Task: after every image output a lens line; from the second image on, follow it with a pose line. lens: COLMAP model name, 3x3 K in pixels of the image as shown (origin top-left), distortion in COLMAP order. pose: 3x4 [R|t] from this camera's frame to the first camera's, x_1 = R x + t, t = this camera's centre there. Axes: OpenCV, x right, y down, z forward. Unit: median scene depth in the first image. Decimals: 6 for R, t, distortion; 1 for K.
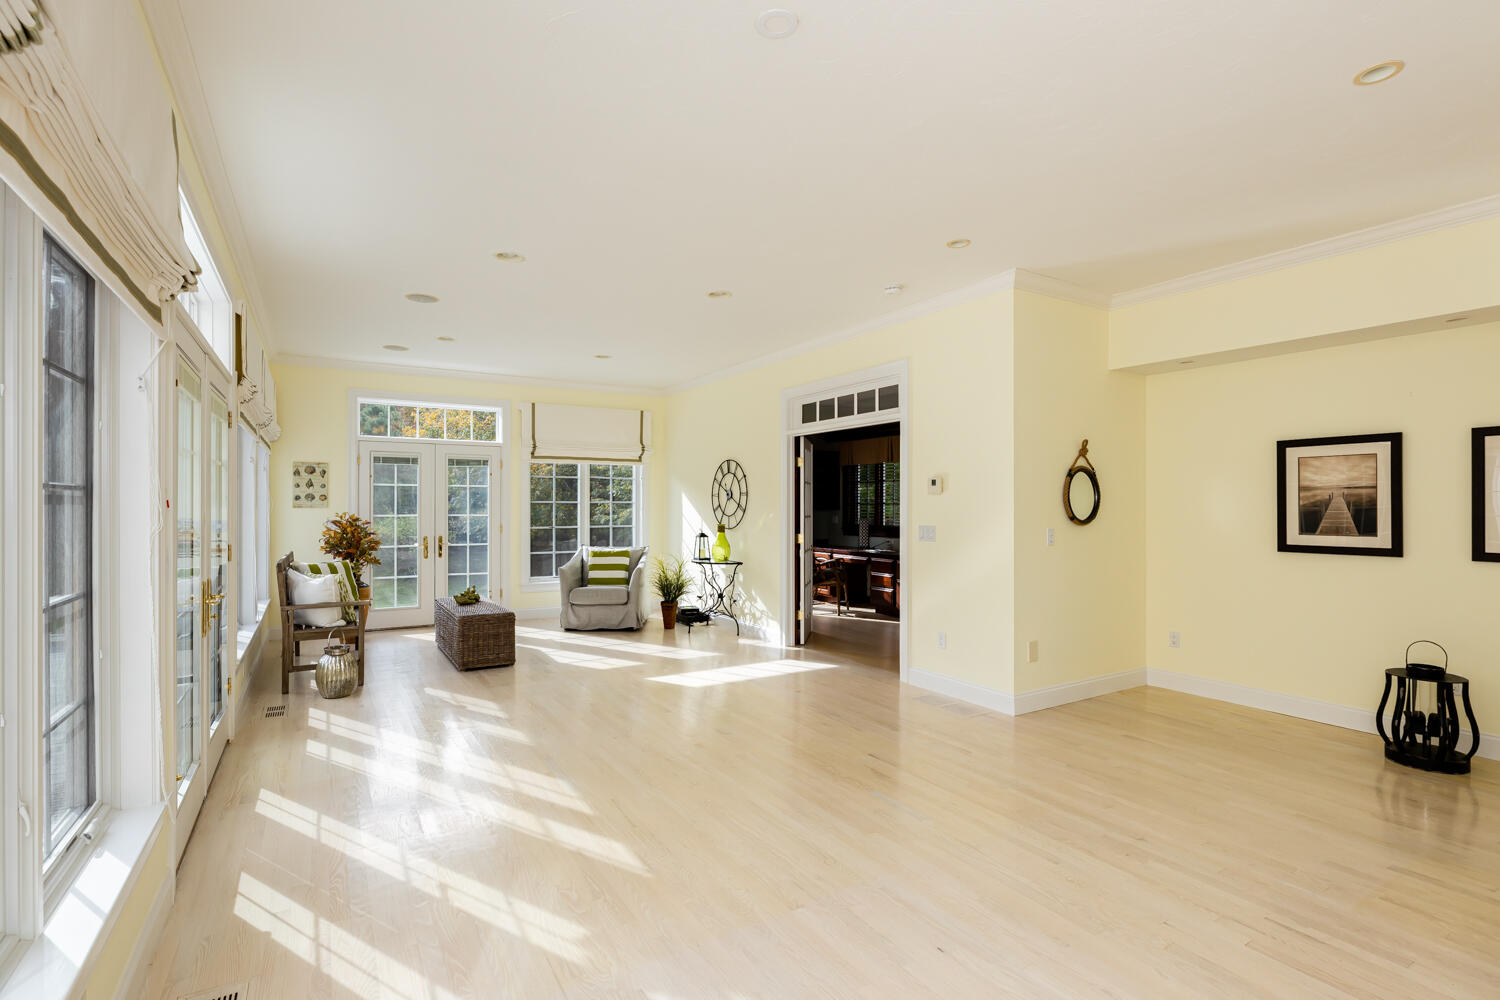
lens RADIAL K [[728.1, 0, 774.5], [0, 728.1, 506.4], [0, 0, 1]] dist [0.015754, 0.000608]
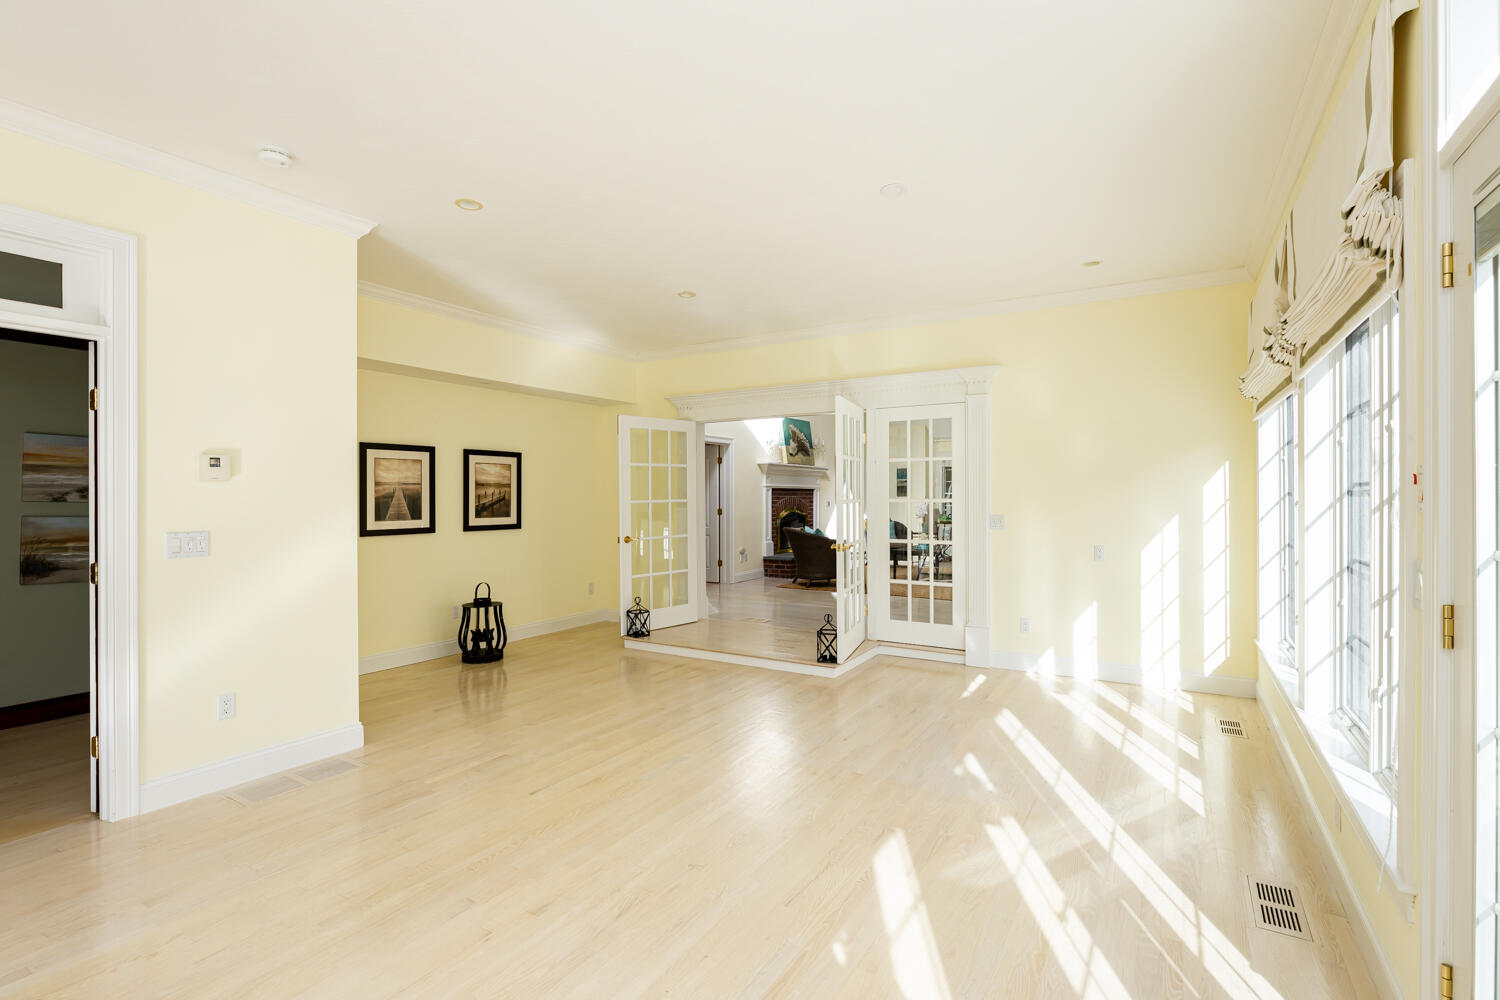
lens RADIAL K [[693.2, 0, 730.5], [0, 693.2, 499.6], [0, 0, 1]] dist [0.006747, -0.001019]
pose [[-0.418114, -0.003664, 0.908387, -0.505633], [0.004601, 0.999971, 0.006150, -0.001680], [-0.908383, 0.006751, -0.418085, 0.824861]]
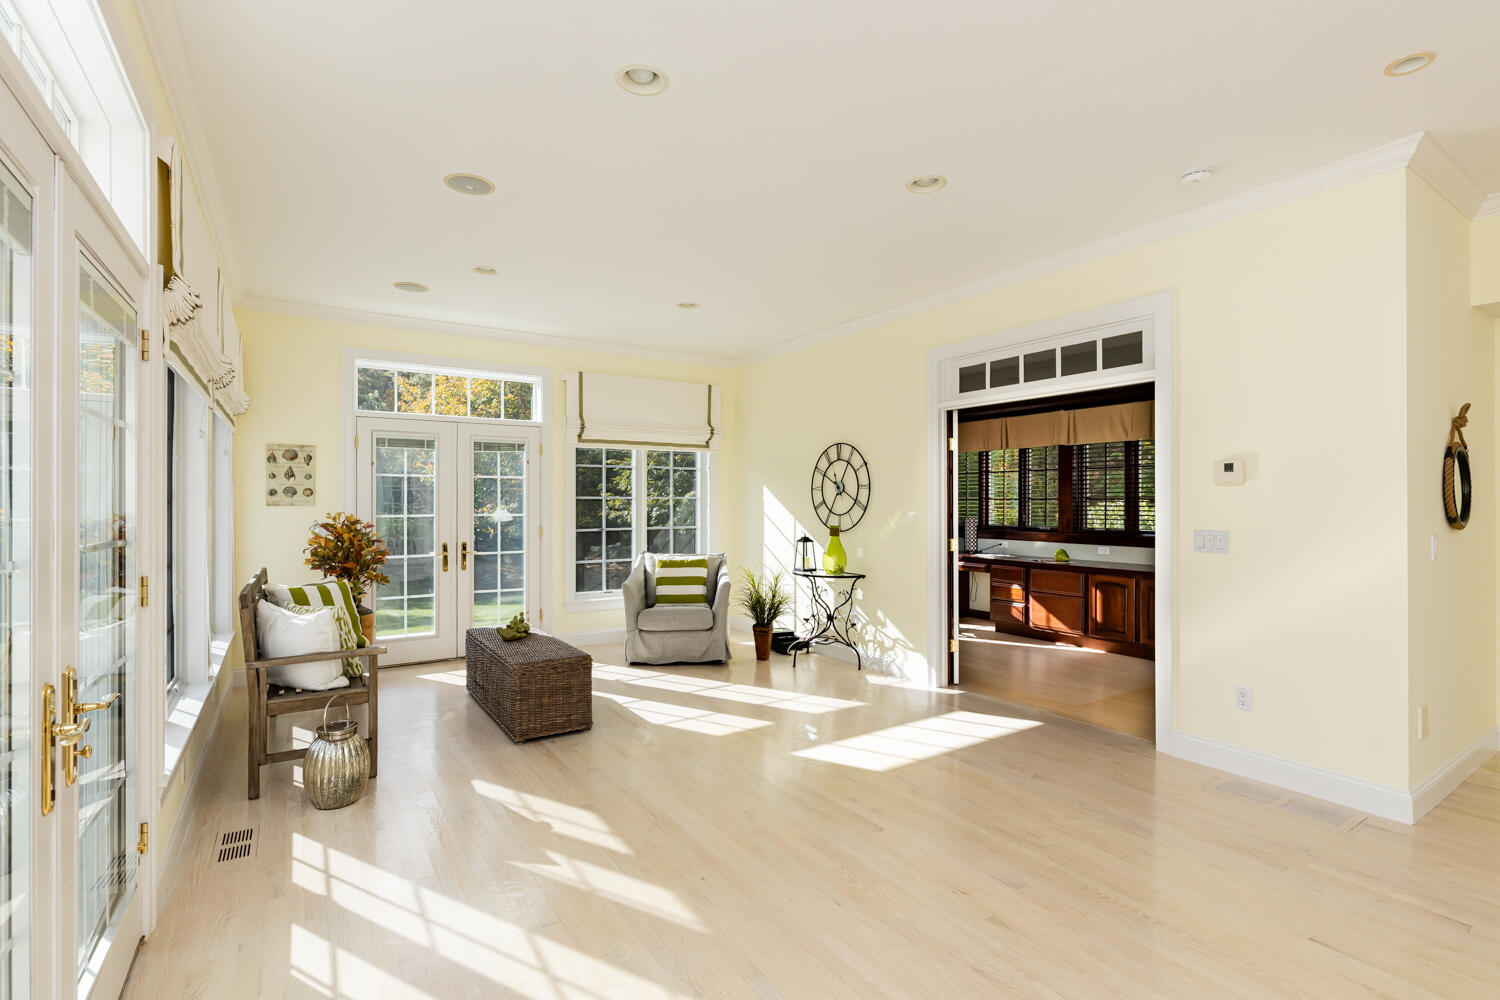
lens RADIAL K [[693.2, 0, 774.2], [0, 693.2, 501.3], [0, 0, 1]] dist [0.006747, -0.001019]
pose [[0.998848, -0.002366, 0.047933, -0.233714], [0.002455, 0.999995, -0.001808, -0.000613], [-0.047929, 0.001923, 0.998849, 0.358977]]
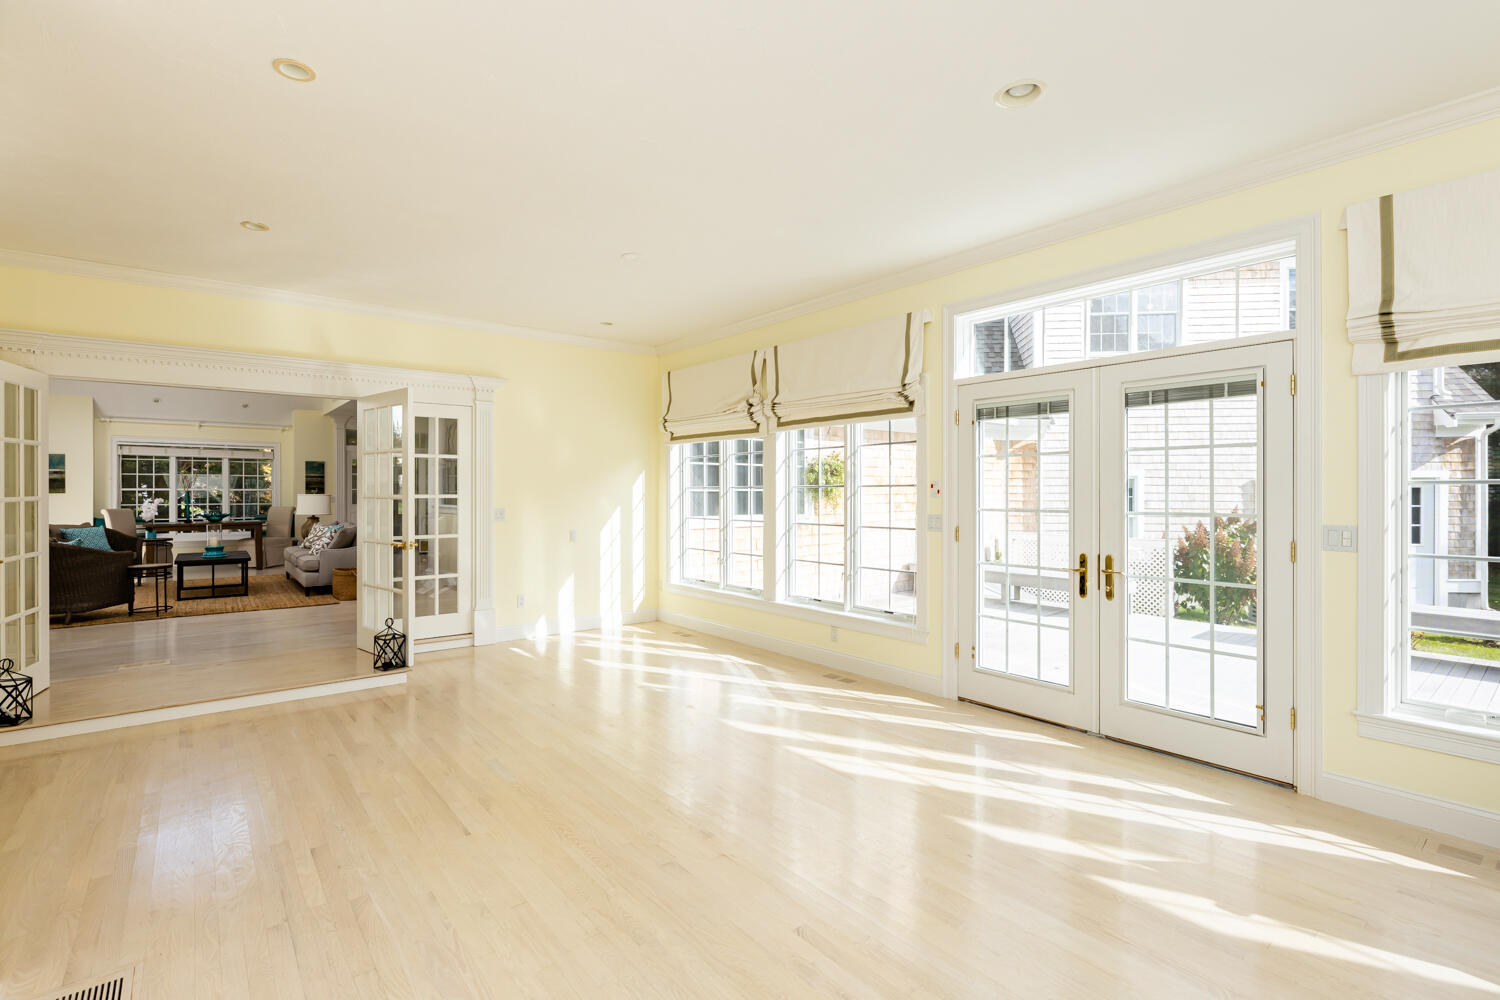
lens RADIAL K [[728.1, 0, 748.5], [0, 728.1, 491.2], [0, 0, 1]] dist [0.015754, 0.000608]
pose [[-0.994444, -0.001238, -0.105261, -0.047339], [-0.001355, 0.999999, 0.001038, -0.002897], [0.105260, 0.001175, -0.994444, 1.295097]]
